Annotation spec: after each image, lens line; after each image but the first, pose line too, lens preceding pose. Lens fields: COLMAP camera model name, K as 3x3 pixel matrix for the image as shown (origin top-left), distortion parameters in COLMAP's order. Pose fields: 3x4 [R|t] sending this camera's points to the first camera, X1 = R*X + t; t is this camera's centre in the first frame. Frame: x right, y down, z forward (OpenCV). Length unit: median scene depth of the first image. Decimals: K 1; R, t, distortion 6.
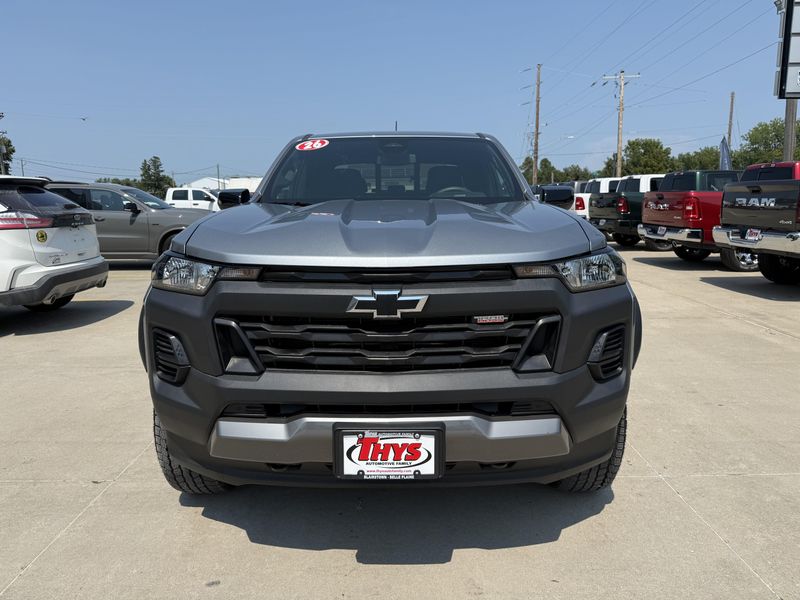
lens RADIAL K [[569.1, 0, 404.4], [0, 569.1, 308.8], [0, 0, 1]] dist [0.016917, -0.001538]
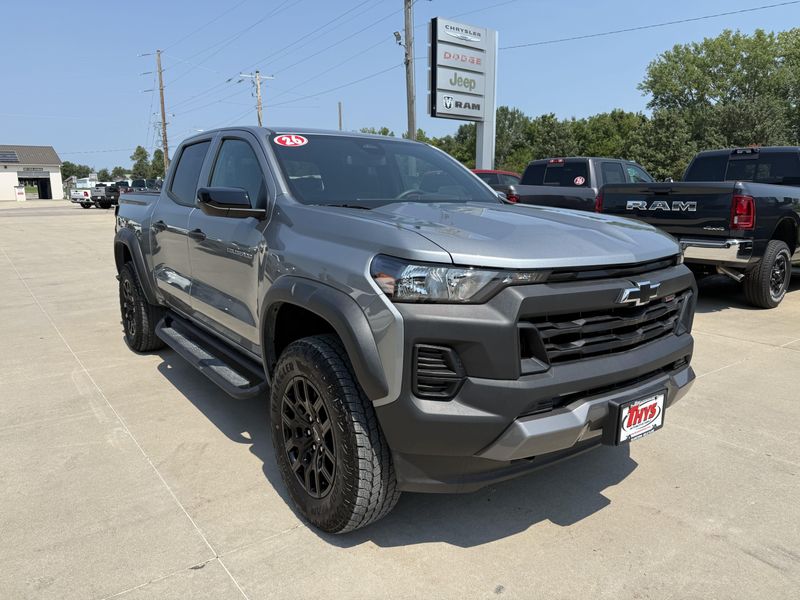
lens RADIAL K [[571.5, 0, 399.1], [0, 571.5, 304.5], [0, 0, 1]] dist [0.008113, -0.009014]
pose [[0.805799, -0.102814, 0.583196, -1.107730], [0.101383, 0.994225, 0.035196, -0.075647], [-0.583446, 0.030765, 0.811569, 0.301427]]
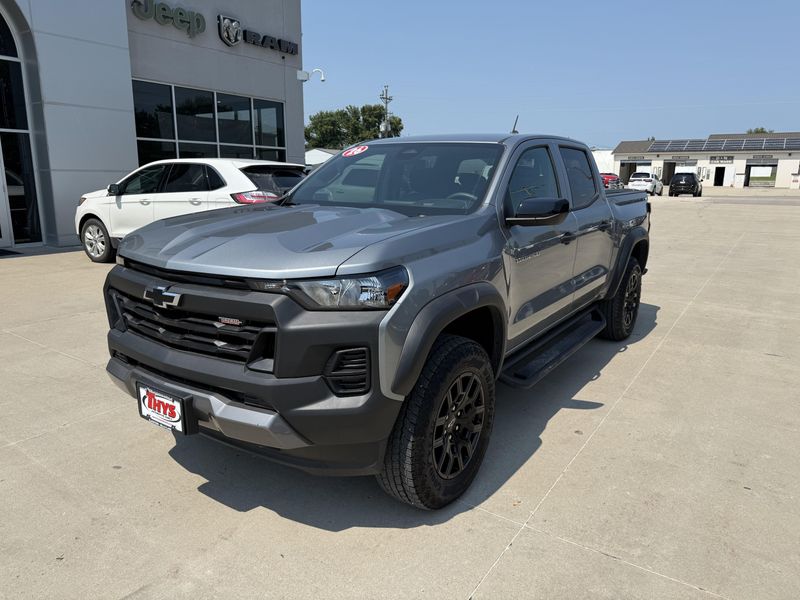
lens RADIAL K [[571.5, 0, 399.1], [0, 571.5, 304.5], [0, 0, 1]] dist [0.008113, -0.009014]
pose [[0.821545, 0.147643, -0.550696, 1.110836], [-0.124756, 0.989034, 0.079048, -0.157270], [0.556328, 0.003761, 0.830954, 0.193624]]
